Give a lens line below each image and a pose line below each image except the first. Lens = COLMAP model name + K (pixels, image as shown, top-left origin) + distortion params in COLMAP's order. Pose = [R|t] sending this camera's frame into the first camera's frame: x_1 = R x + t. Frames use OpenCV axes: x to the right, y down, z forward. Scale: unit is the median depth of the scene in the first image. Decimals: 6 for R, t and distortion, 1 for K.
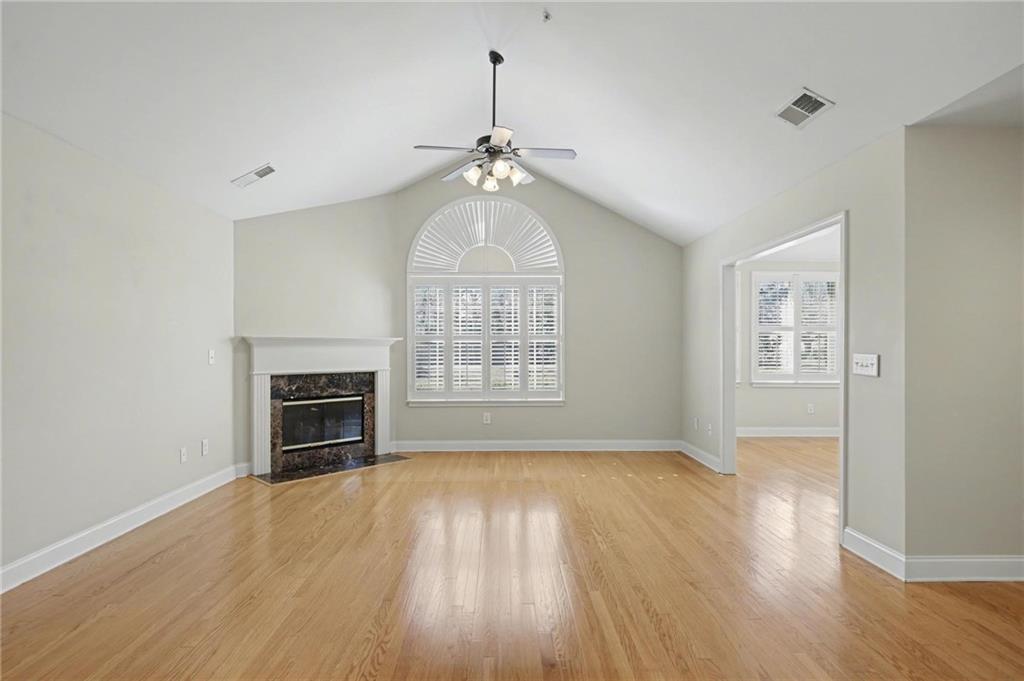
lens RADIAL K [[540.0, 0, 514.9], [0, 540.0, 346.2], [0, 0, 1]] dist [-0.000751, 0.000876]
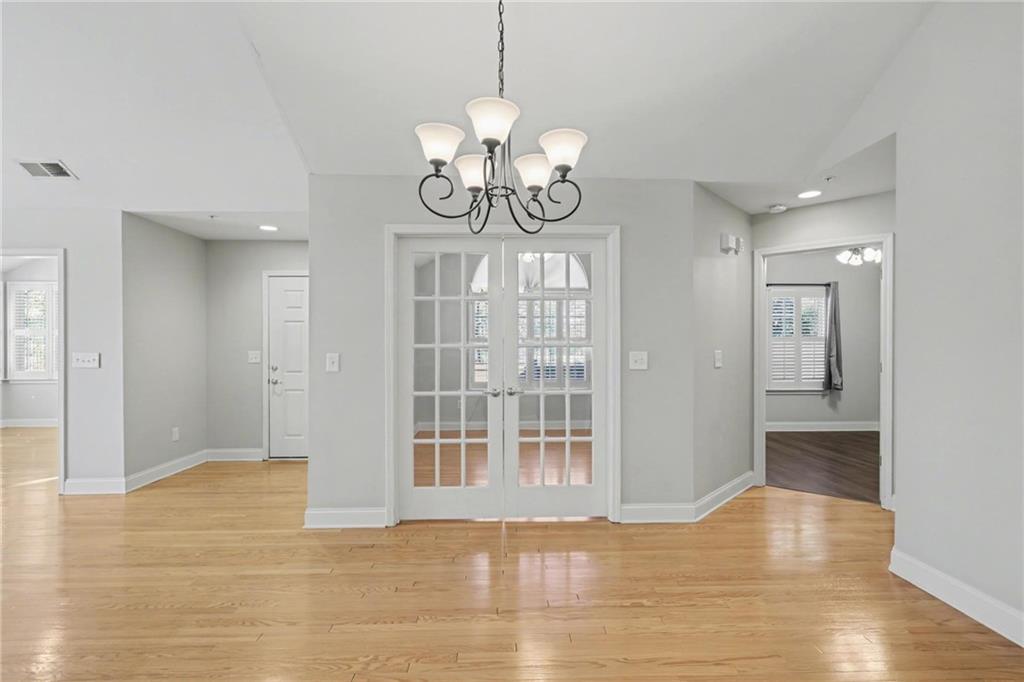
lens RADIAL K [[497.1, 0, 513.7], [0, 497.1, 345.5], [0, 0, 1]] dist [0.002001, -0.000727]
pose [[-0.002455, -0.000408, 0.999997, -0.387757], [0.006068, 0.999981, 0.000423, 0.000291], [-0.999979, 0.006069, -0.002453, -0.080035]]
